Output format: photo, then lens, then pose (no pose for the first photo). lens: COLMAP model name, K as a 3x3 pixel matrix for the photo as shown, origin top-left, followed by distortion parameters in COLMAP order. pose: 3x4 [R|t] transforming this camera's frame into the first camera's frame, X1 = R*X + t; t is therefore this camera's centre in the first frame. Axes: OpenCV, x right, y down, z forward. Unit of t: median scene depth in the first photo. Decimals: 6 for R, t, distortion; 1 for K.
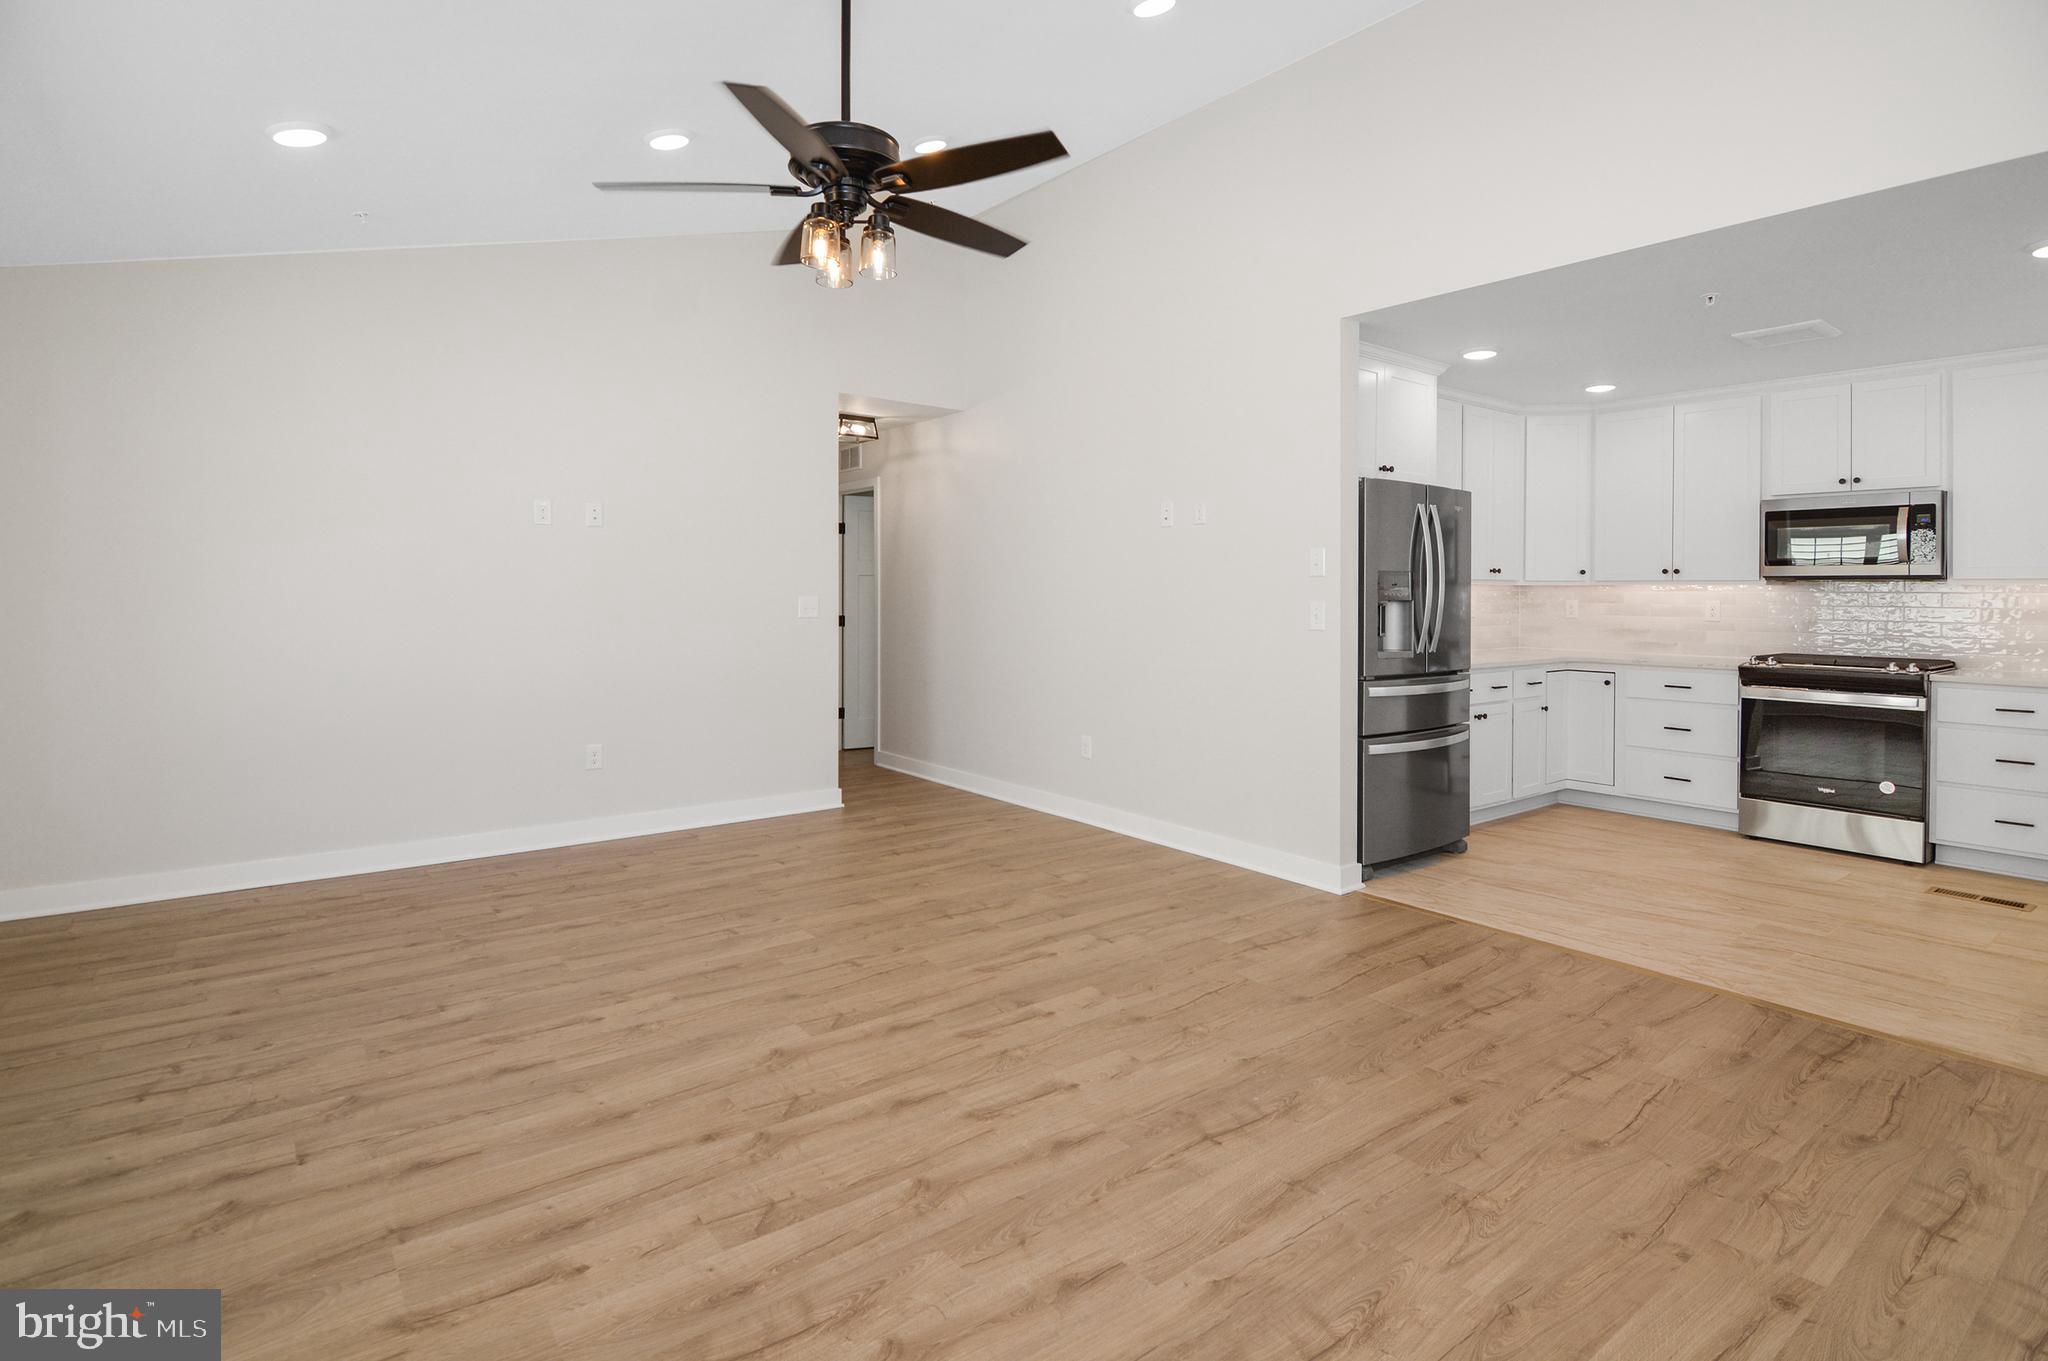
lens RADIAL K [[1030.6, 0, 1025.0], [0, 1030.6, 599.4], [0, 0, 1]] dist [-0.006481, -0.009631]
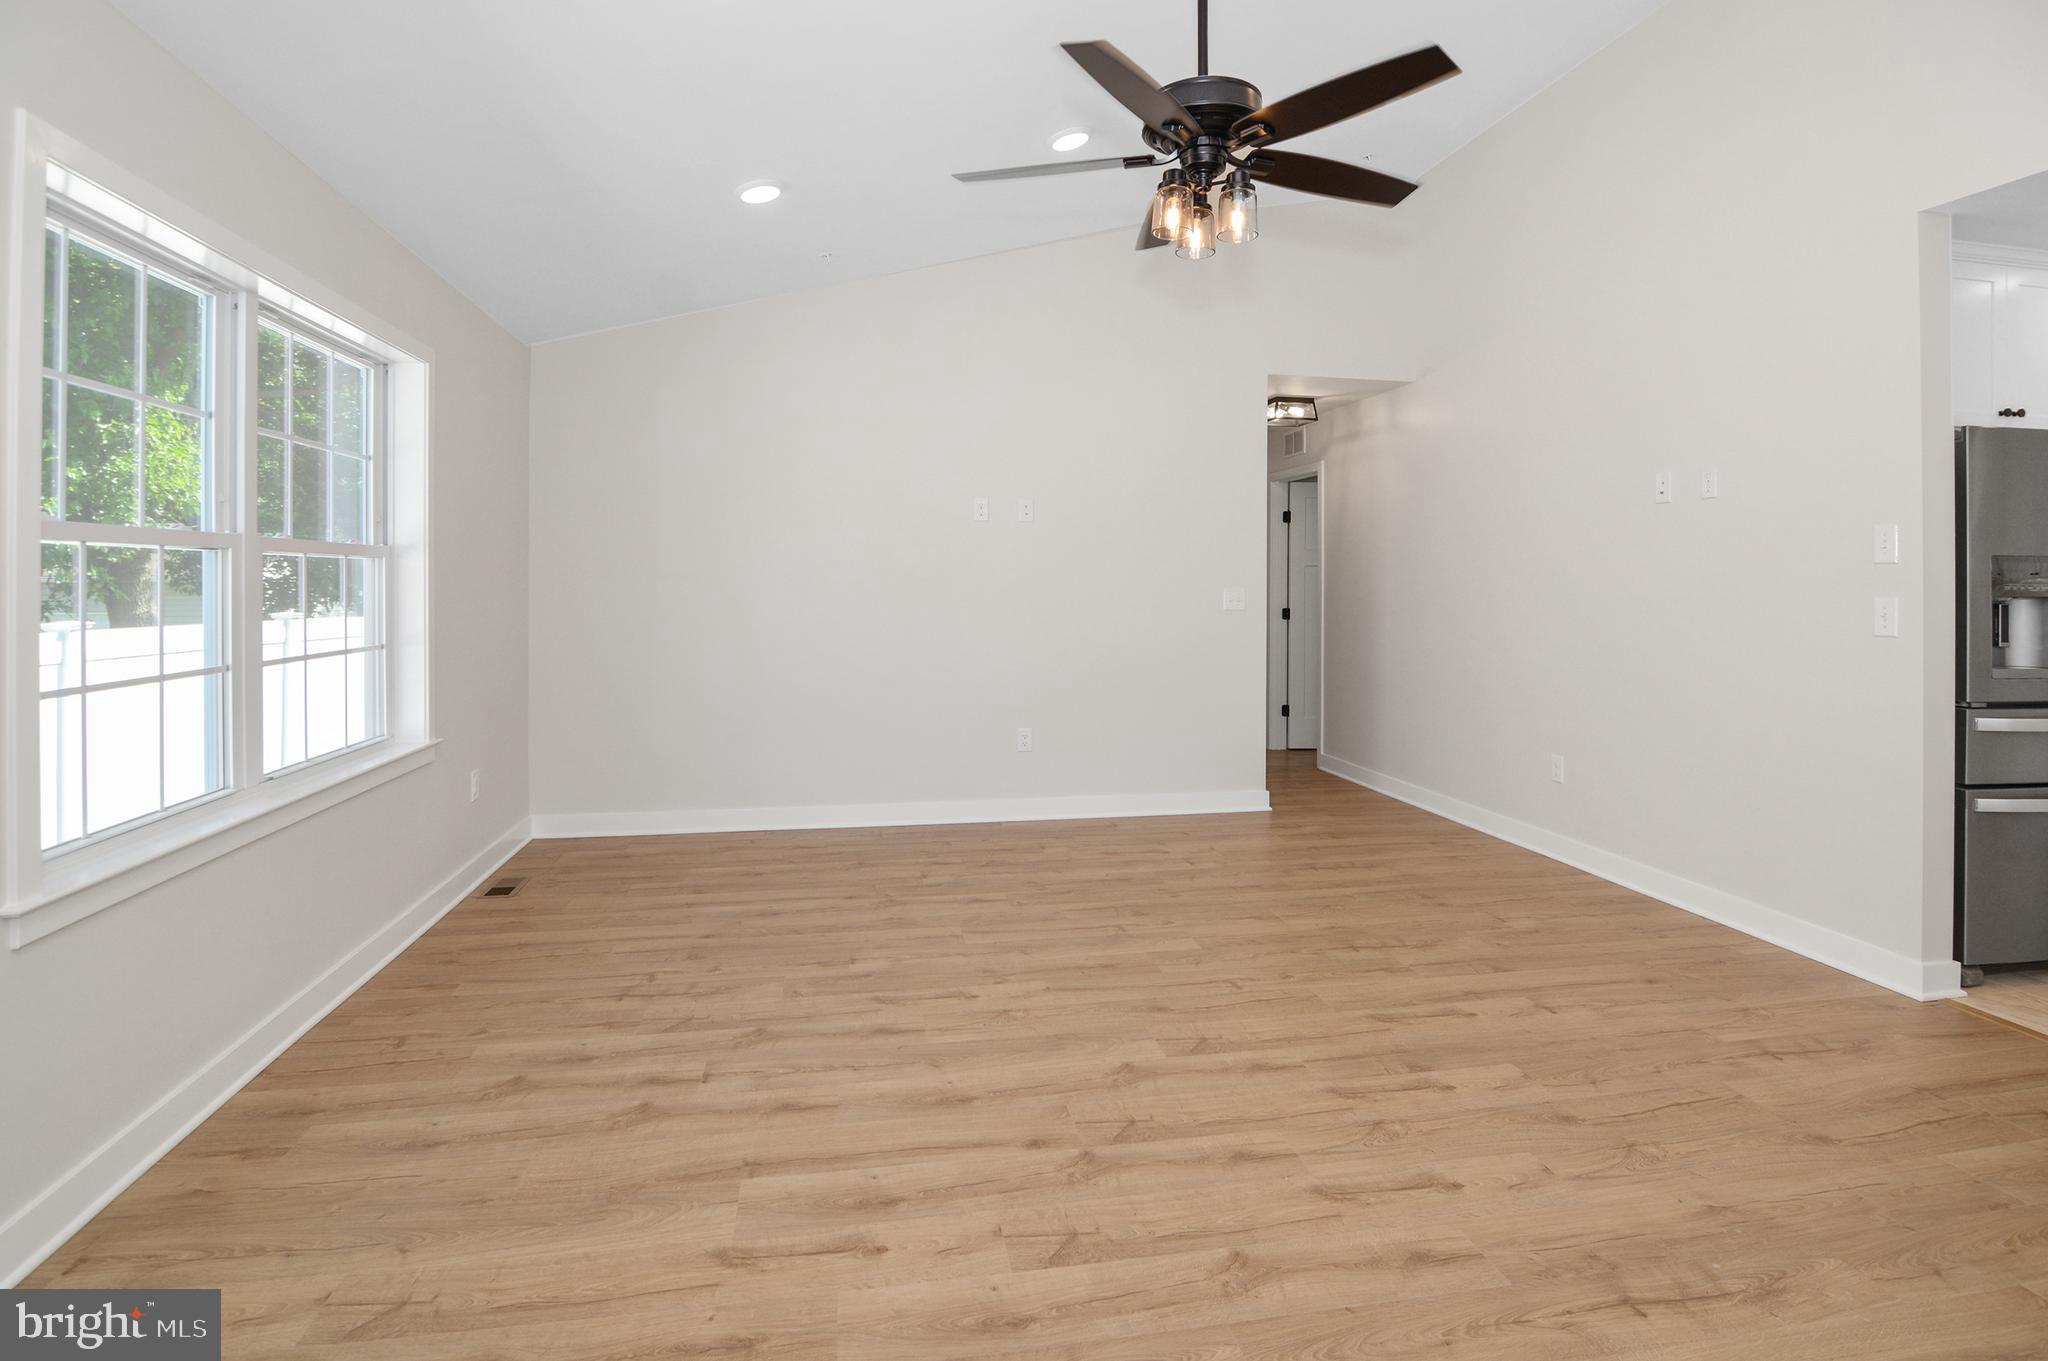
lens RADIAL K [[1032.5, 0, 1013.8], [0, 1032.5, 584.8], [0, 0, 1]] dist [-0.003246, -0.010919]
pose [[0.888700, 0.001807, -0.458485, 0.094972], [-0.004770, 0.999975, -0.005303, -0.000140], [0.458464, 0.006900, 0.888686, 0.093542]]
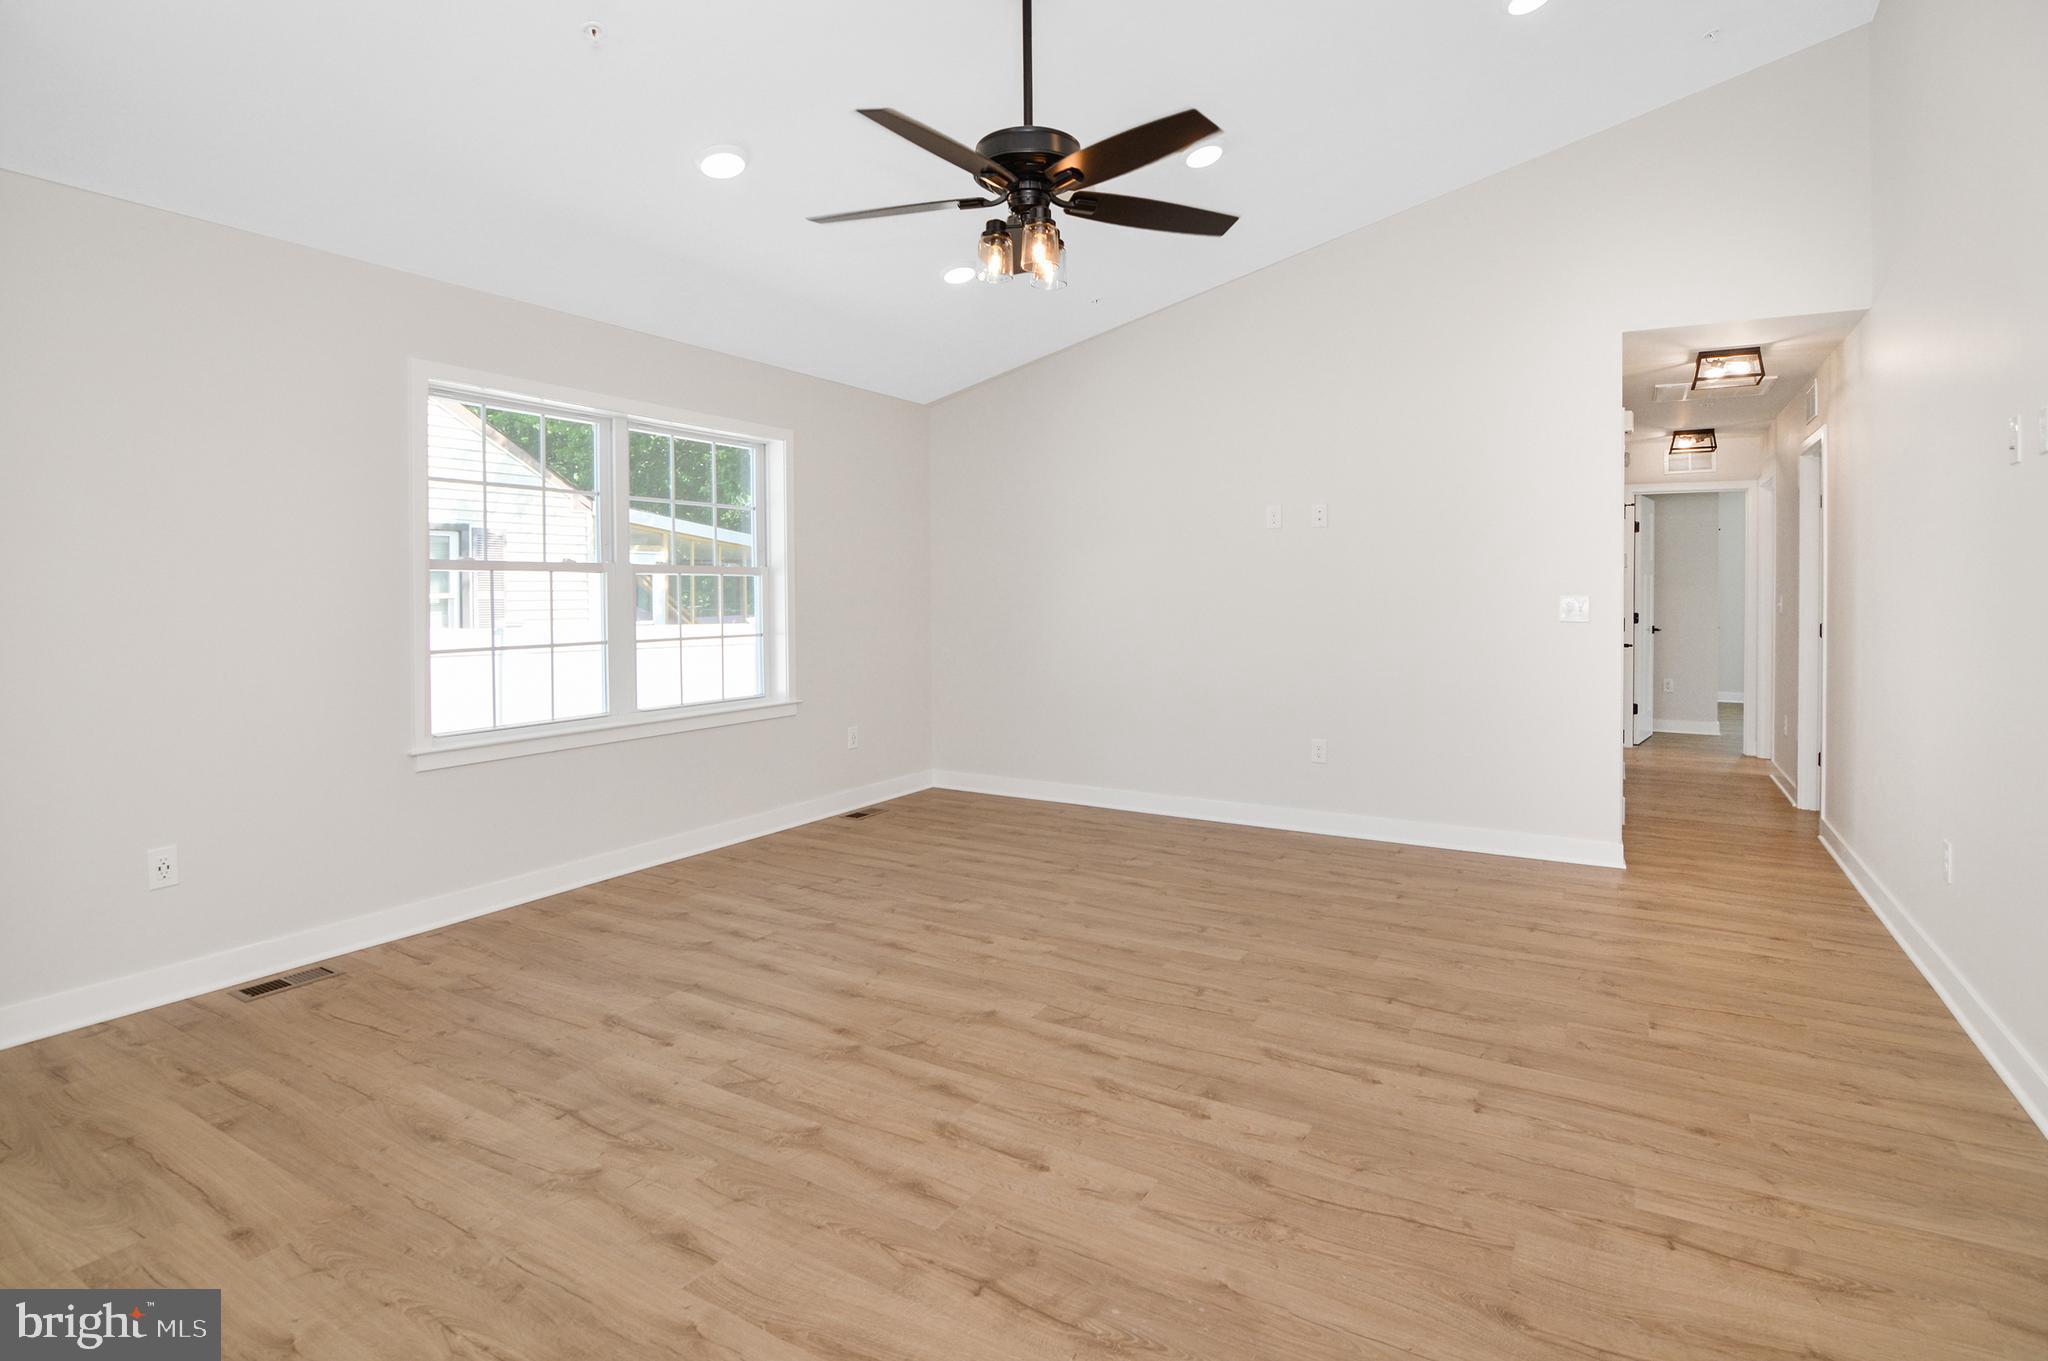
lens RADIAL K [[1026.9, 0, 1026.7], [0, 1026.9, 577.8], [0, 0, 1]] dist [-0.002642, -0.010467]
pose [[0.374539, -0.012698, -0.927124, 0.735891], [-0.005369, 0.999860, -0.015863, -0.005469], [0.927196, 0.010920, 0.374418, 0.578622]]
